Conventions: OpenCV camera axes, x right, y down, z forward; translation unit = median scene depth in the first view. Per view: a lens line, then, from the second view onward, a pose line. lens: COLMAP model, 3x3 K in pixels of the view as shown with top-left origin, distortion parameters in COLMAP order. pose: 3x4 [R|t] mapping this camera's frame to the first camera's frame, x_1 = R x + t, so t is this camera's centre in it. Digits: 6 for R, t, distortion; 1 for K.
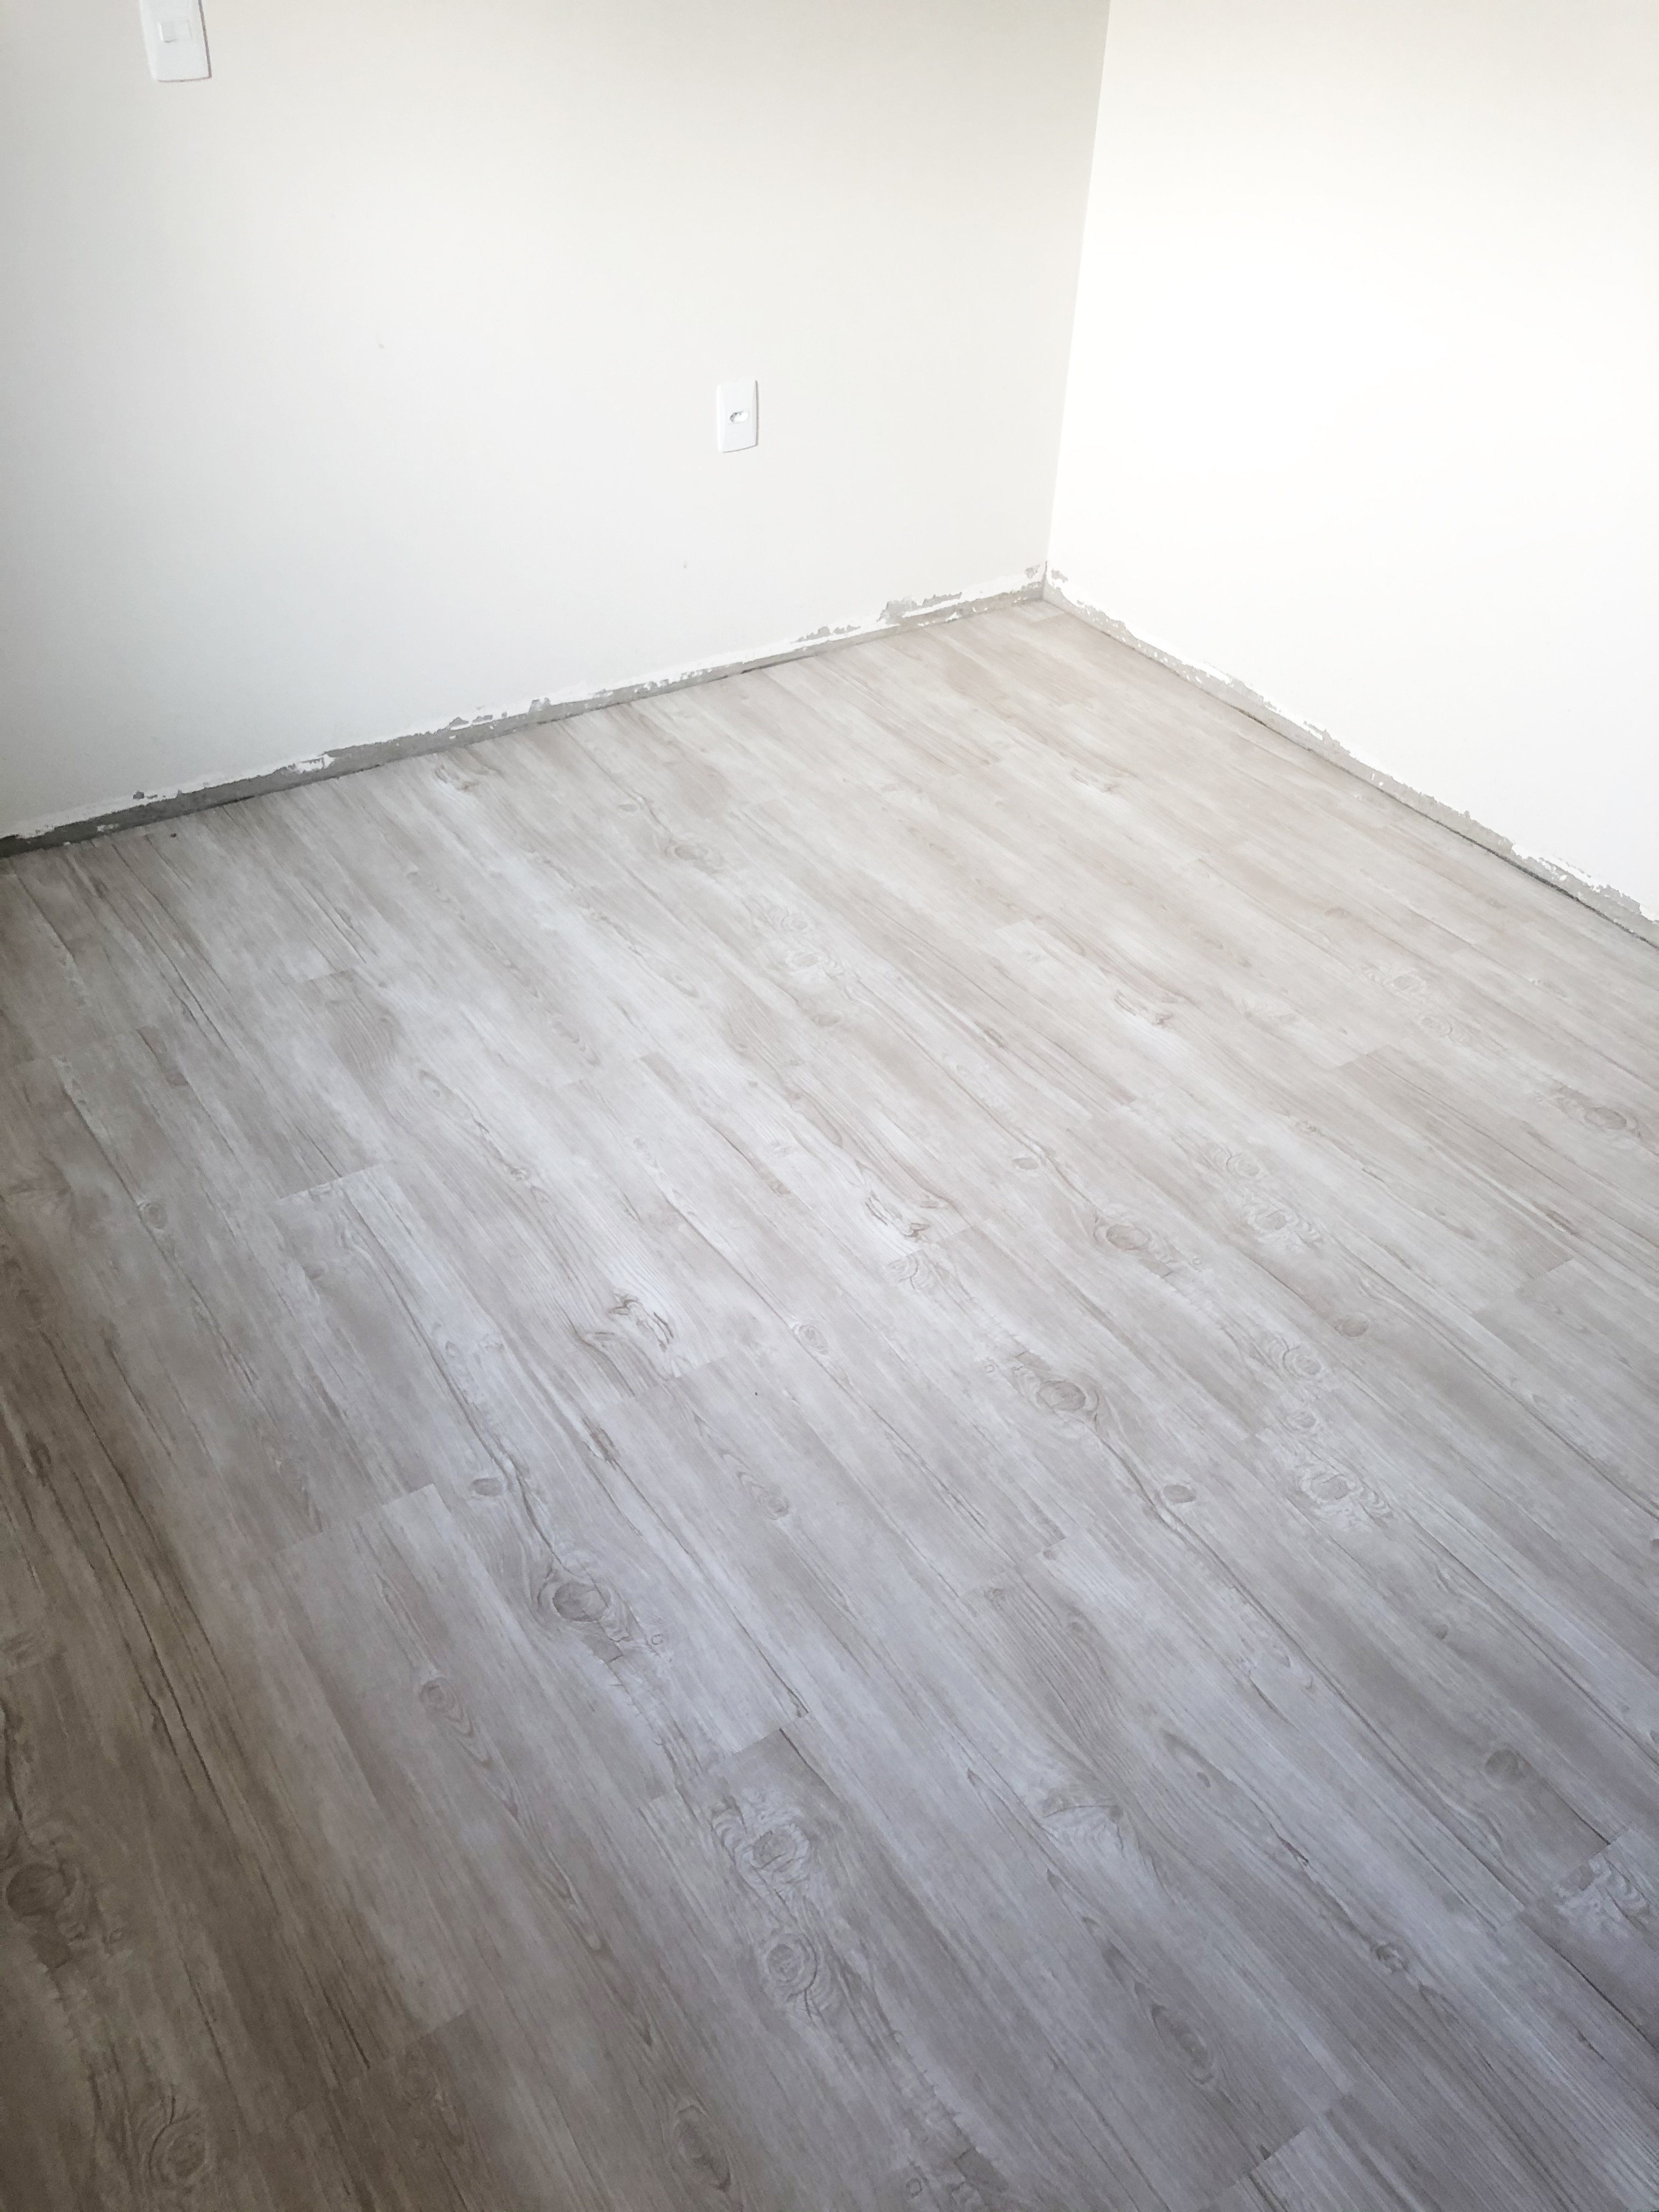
lens RADIAL K [[1769.3, 0, 846.1], [0, 1769.3, 1106.8], [0, 0, 1]] dist [0.086994, -0.144534]
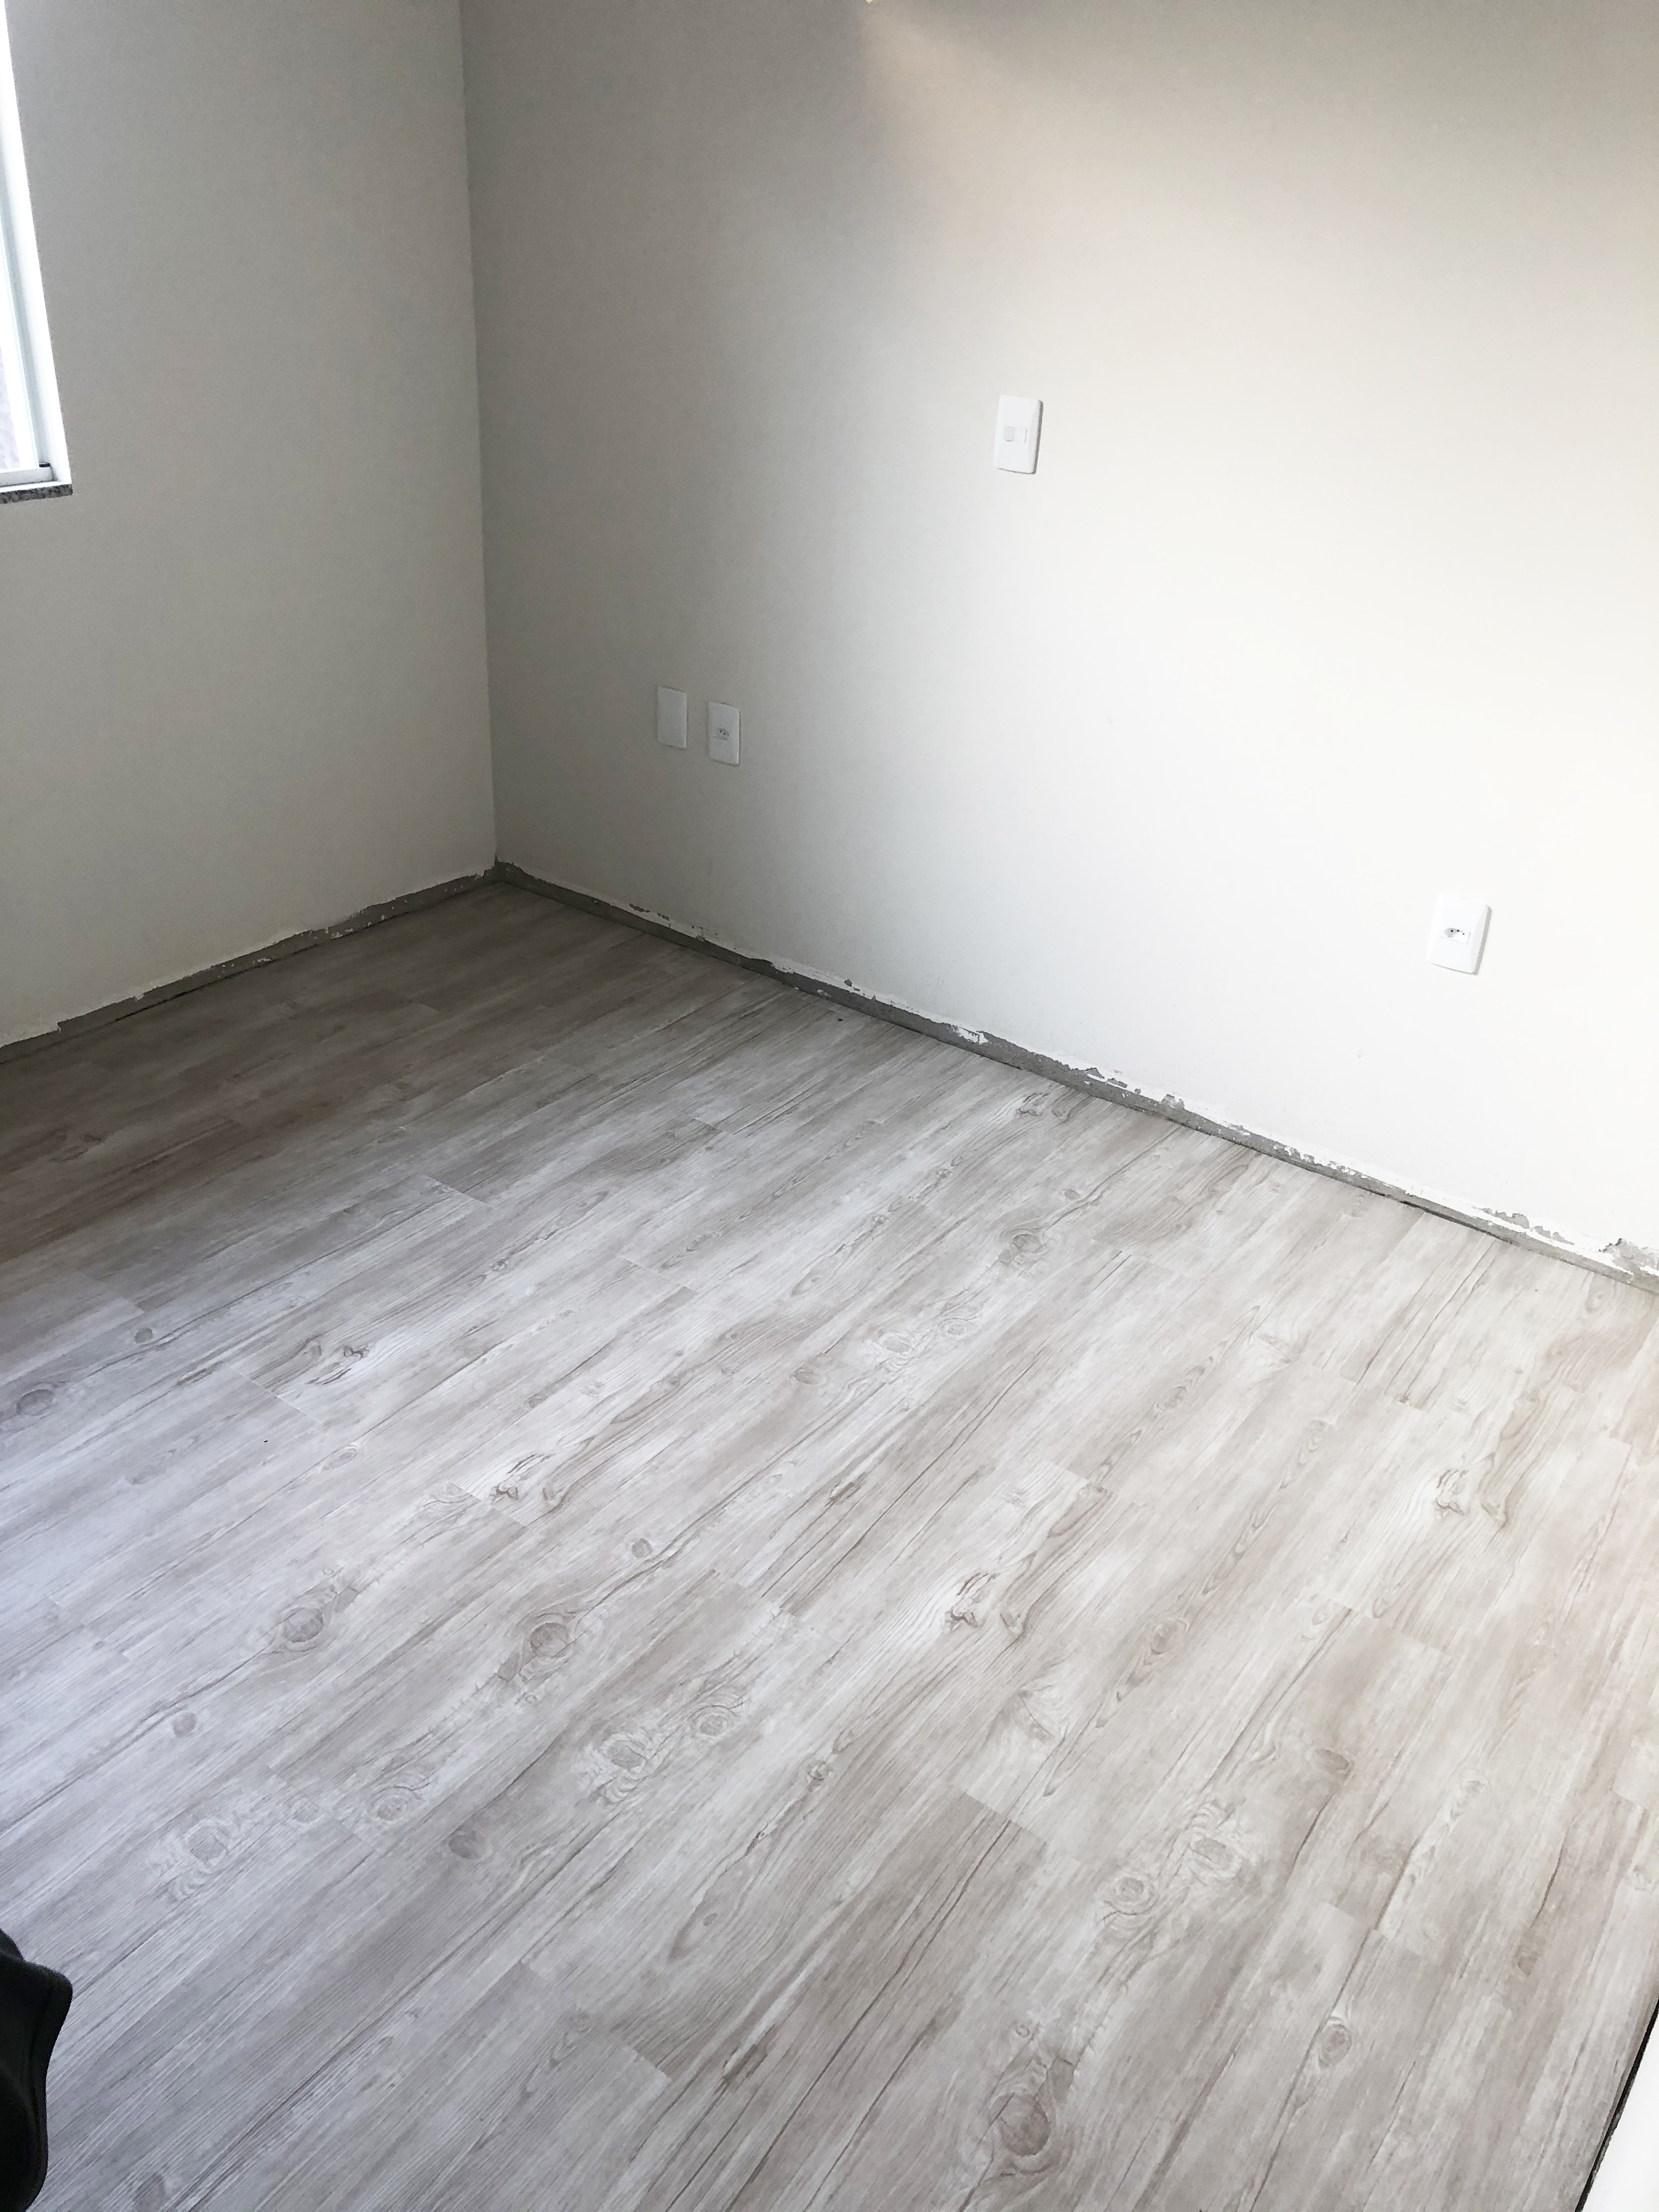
lens RADIAL K [[1771.1, 0, 808.0], [0, 1771.1, 1119.4], [0, 0, 1]] dist [0.039326, -0.041517]
pose [[0.352546, 0.449150, -0.820960, 0.821026], [-0.618469, 0.770211, 0.155795, -0.351712], [0.702287, 0.452813, 0.549320, 0.449432]]
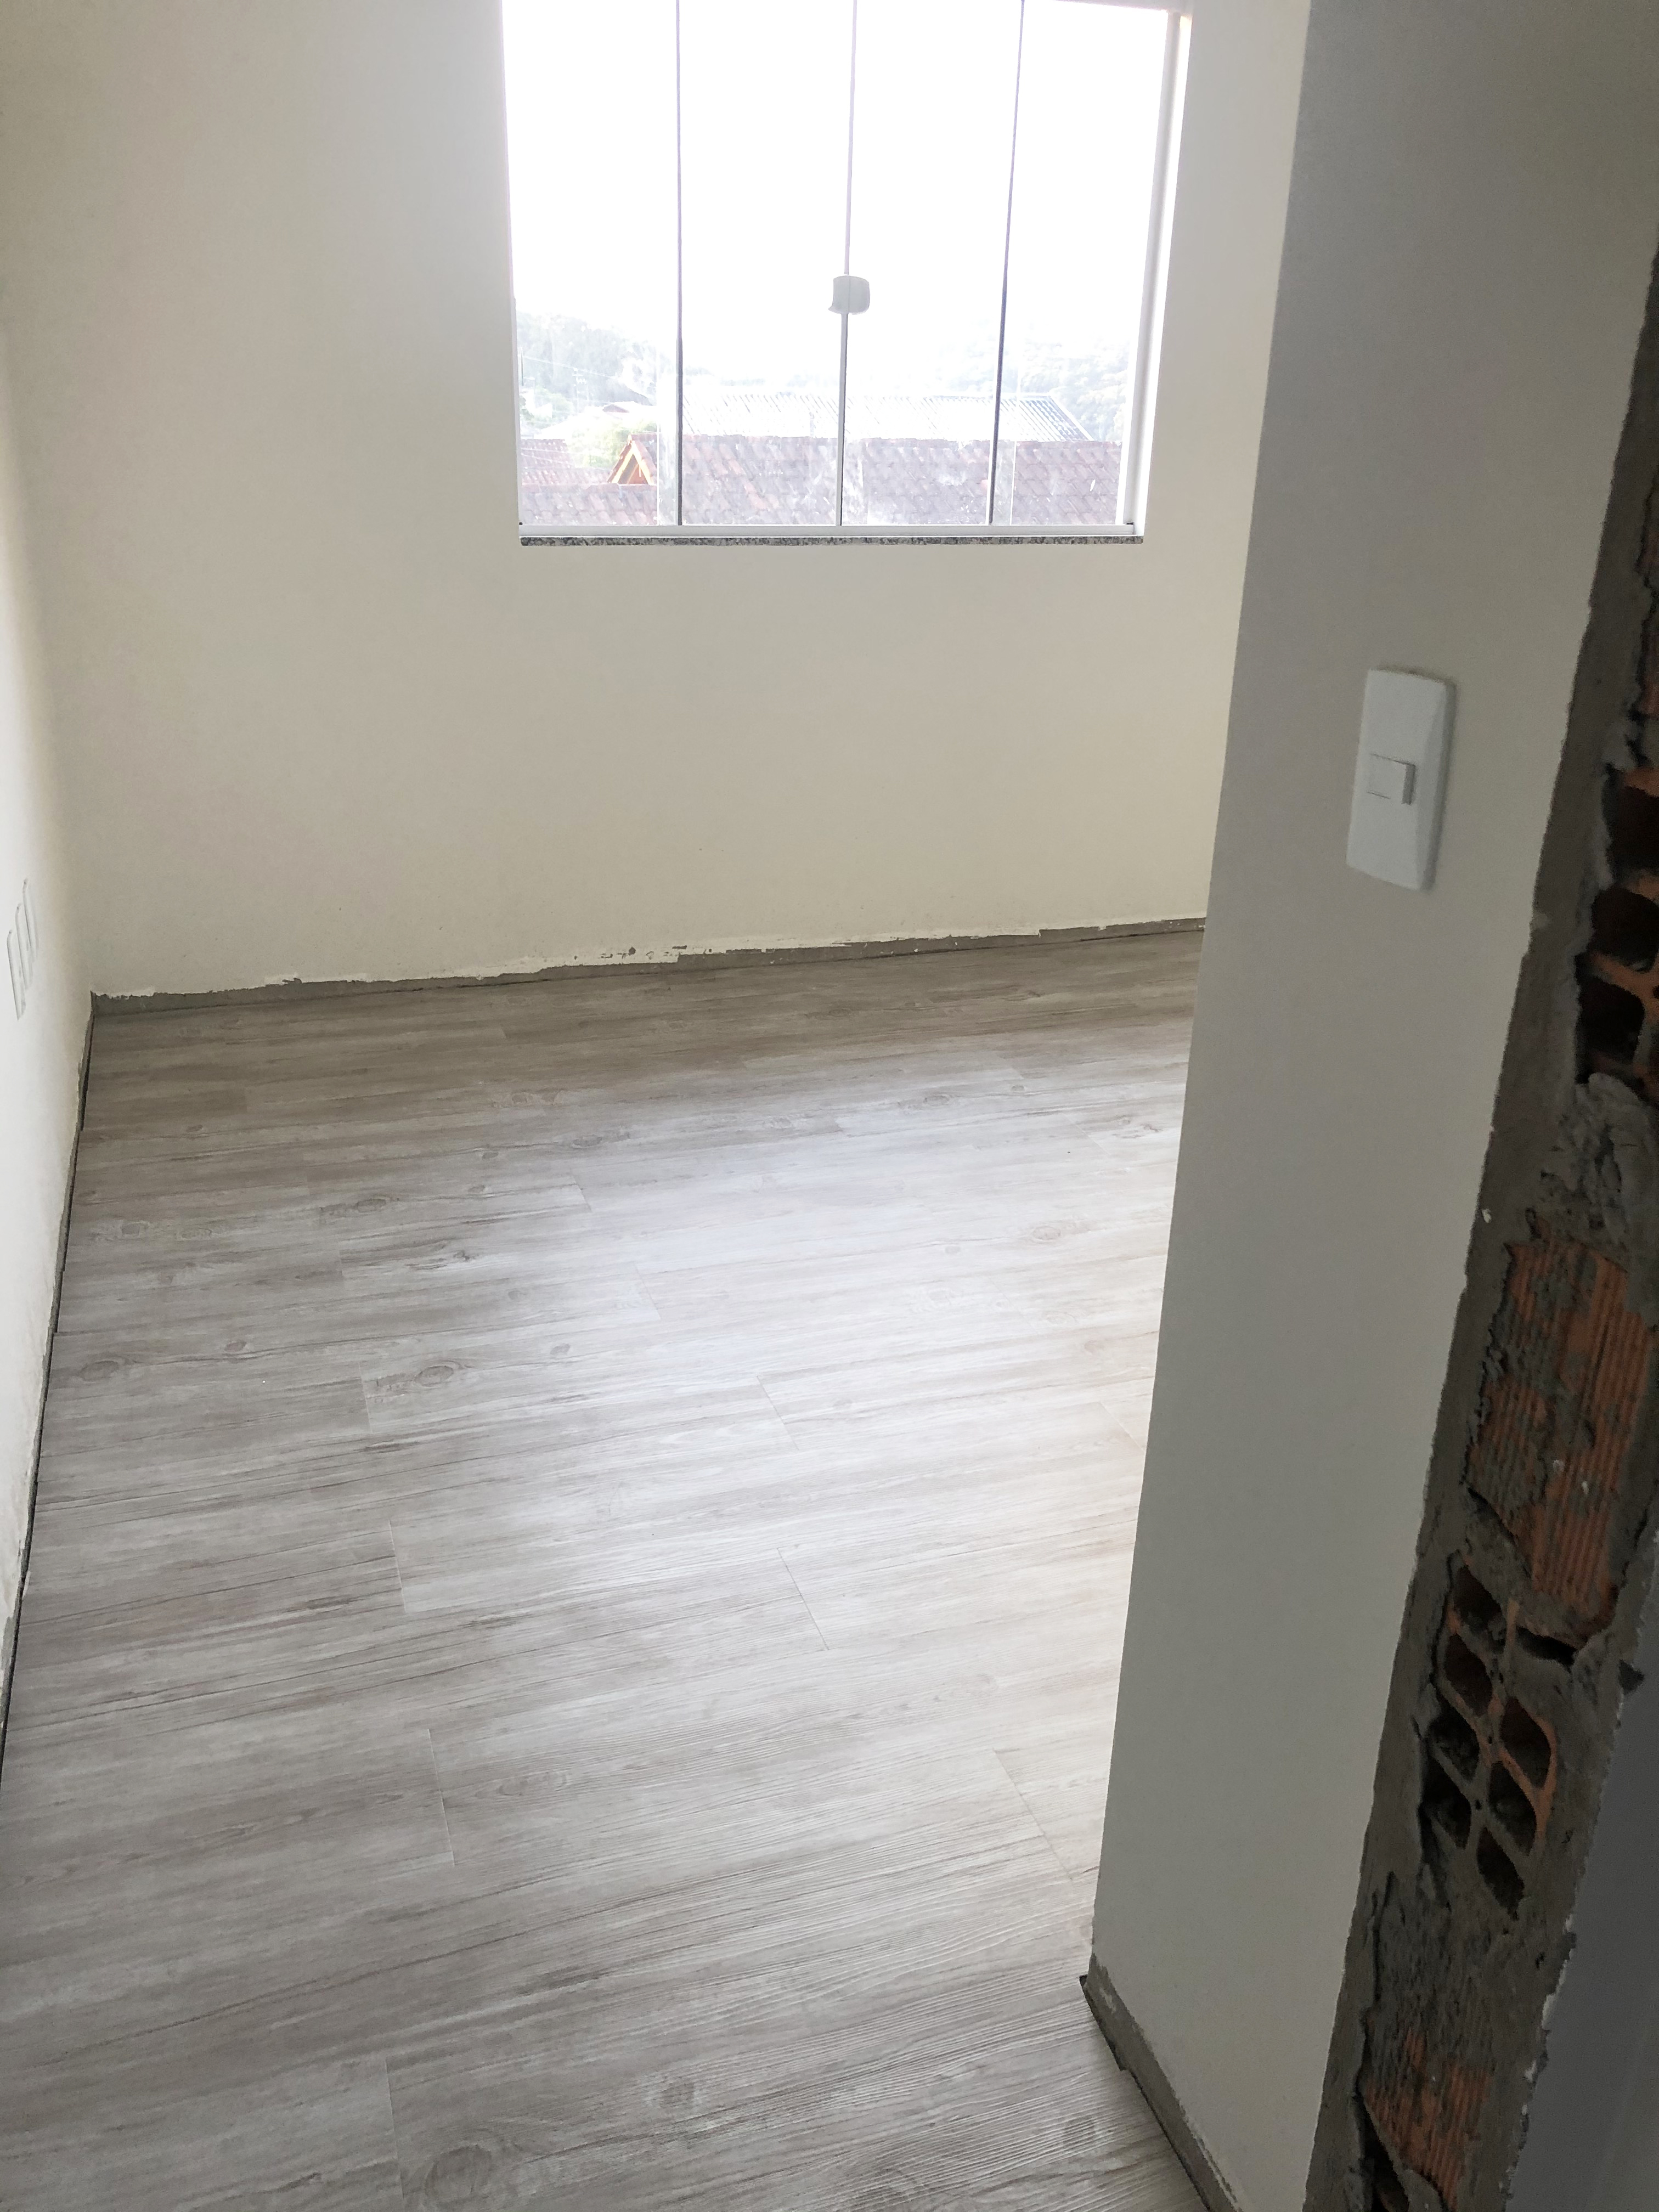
lens RADIAL K [[1771.1, 0, 808.0], [0, 1771.1, 1119.4], [0, 0, 1]] dist [0.039326, -0.041517]
pose [[-0.259312, 0.340736, -0.903690, 1.274477], [-0.628774, 0.650670, 0.425760, -0.344396], [0.733076, 0.678622, 0.045519, 0.641571]]
